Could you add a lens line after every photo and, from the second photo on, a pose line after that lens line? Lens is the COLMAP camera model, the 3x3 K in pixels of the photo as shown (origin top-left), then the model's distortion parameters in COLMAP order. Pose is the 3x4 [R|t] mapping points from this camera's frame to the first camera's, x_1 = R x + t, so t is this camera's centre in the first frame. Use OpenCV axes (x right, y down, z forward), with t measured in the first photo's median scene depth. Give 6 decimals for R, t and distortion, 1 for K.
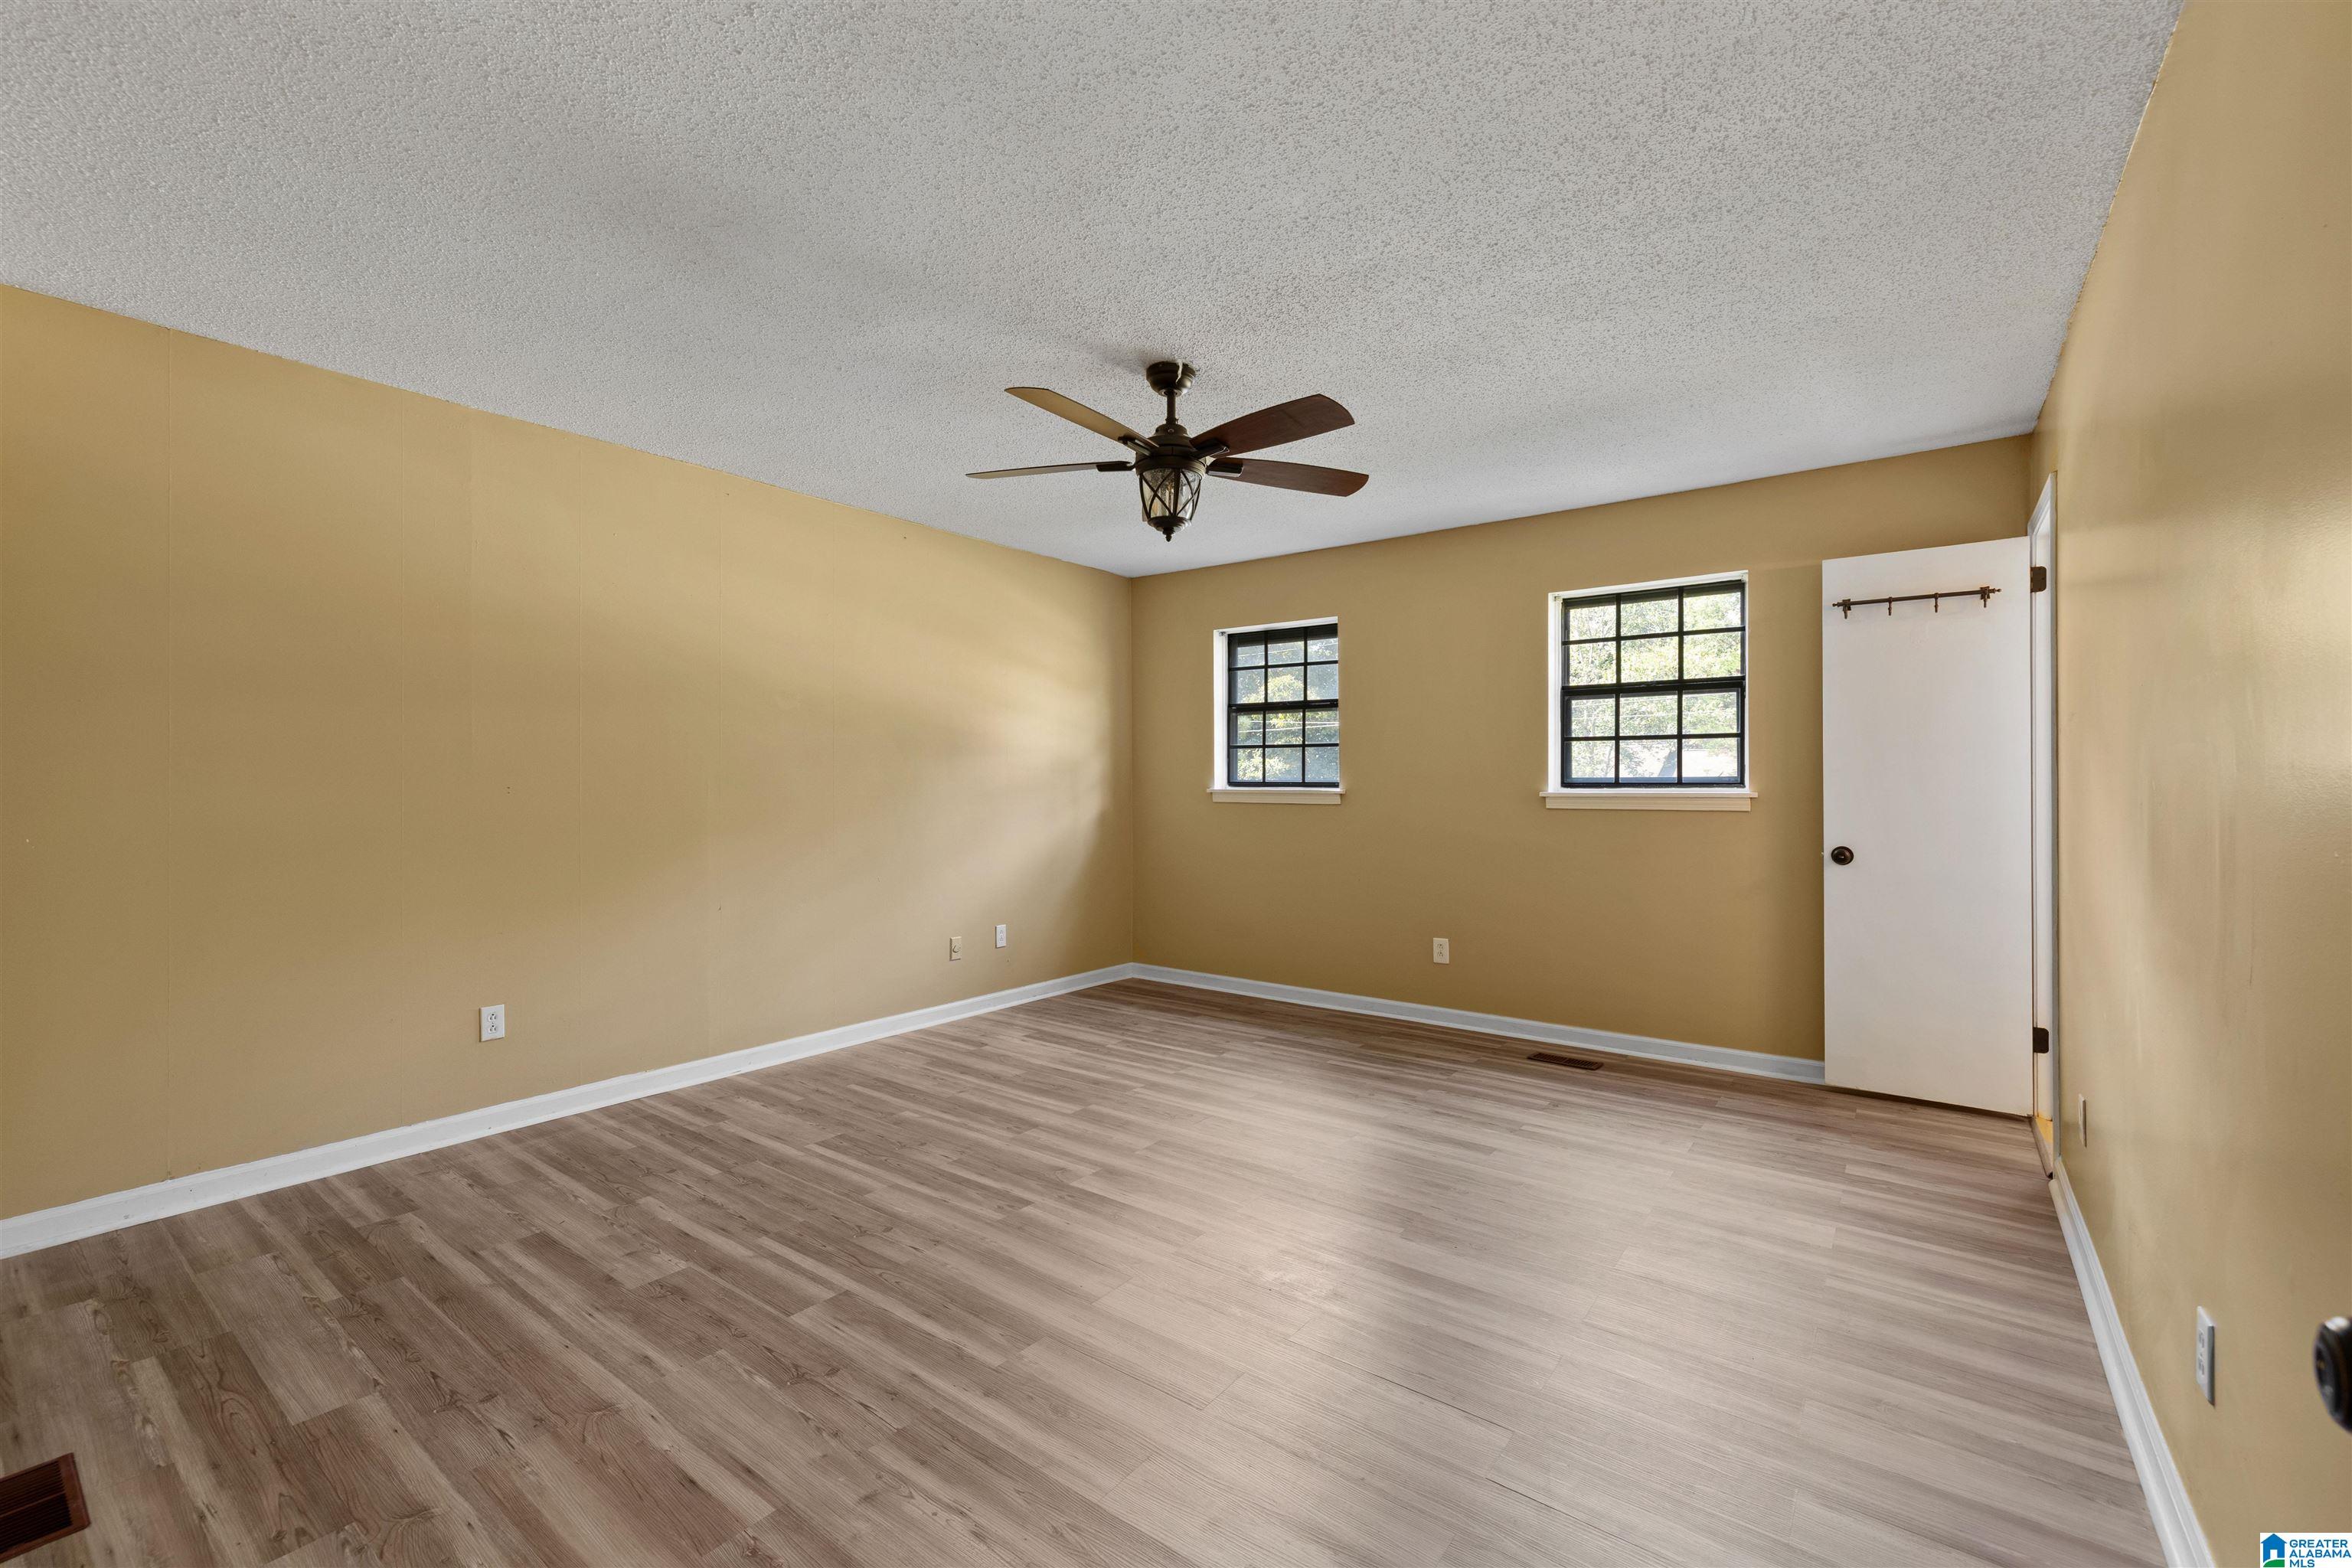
lens RADIAL K [[989.4, 0, 1176.0], [0, 989.4, 784.0], [0, 0, 1]] dist [0.003034, 0.000120]
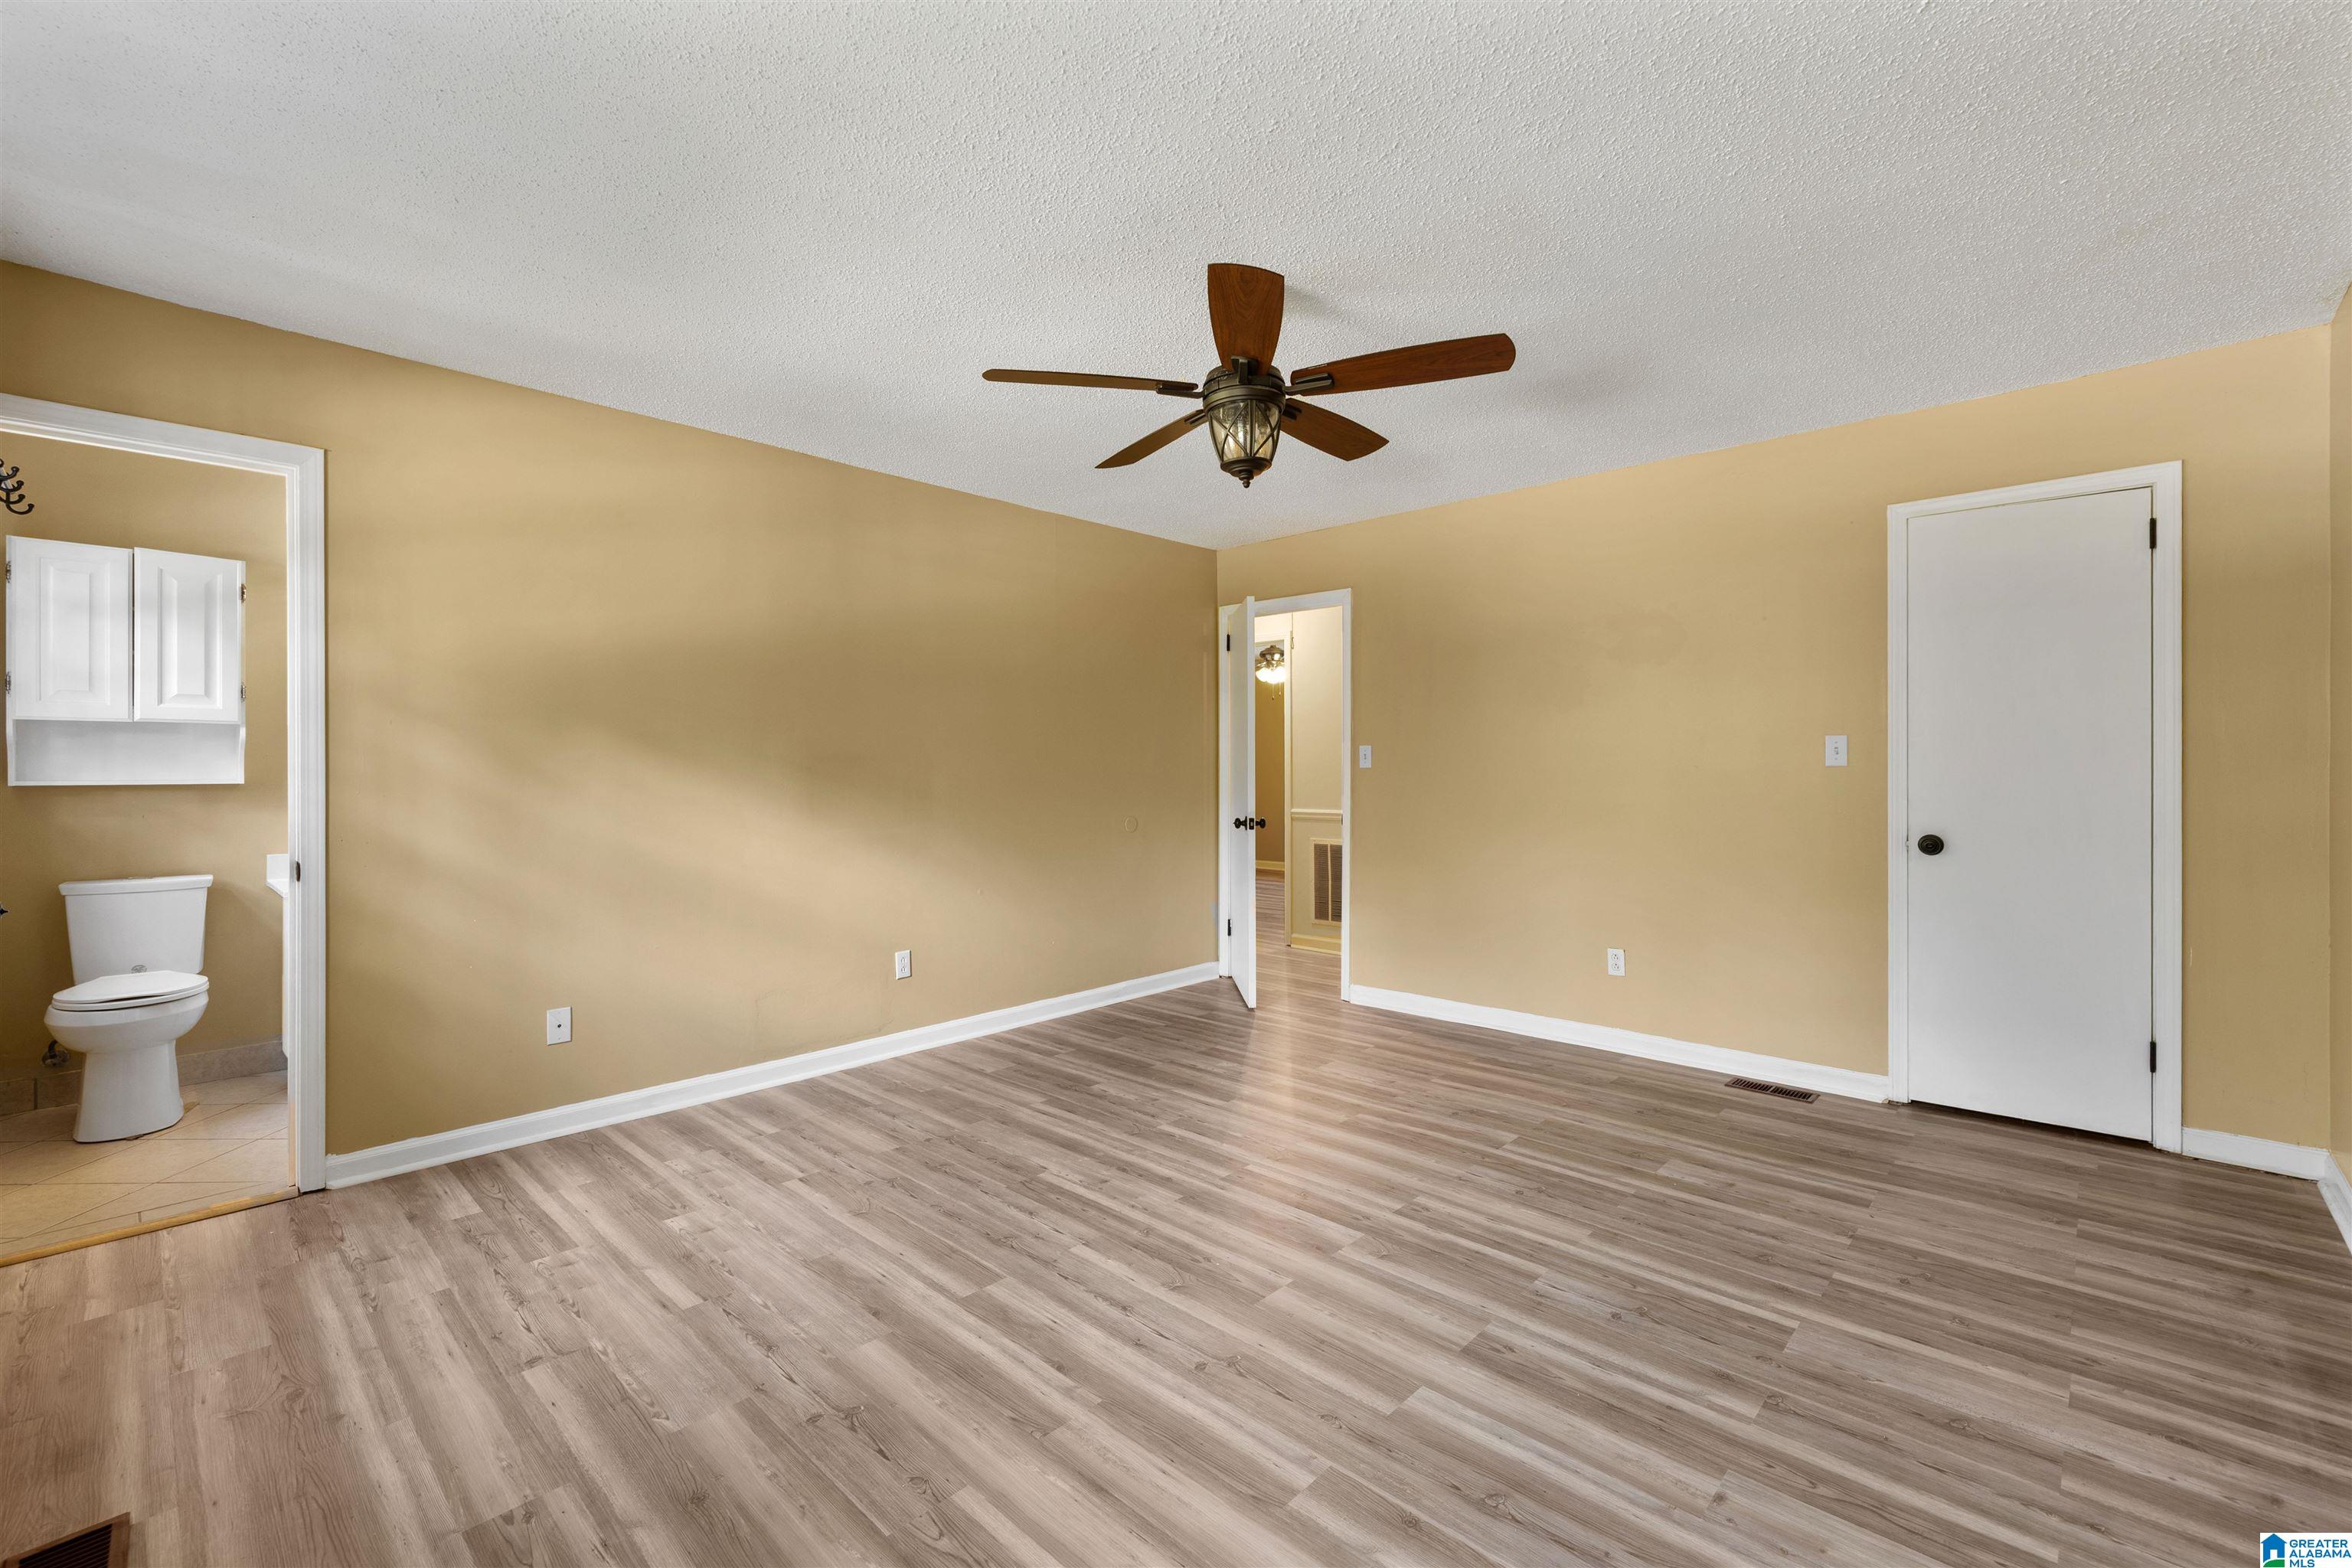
lens RADIAL K [[989.4, 0, 1176.0], [0, 989.4, 784.0], [0, 0, 1]] dist [0.003034, 0.000120]
pose [[-0.993422, 0.001644, 0.114496, -0.043320], [0.003850, 0.999811, 0.019051, -0.005450], [-0.114443, 0.019366, -0.993241, 1.833062]]
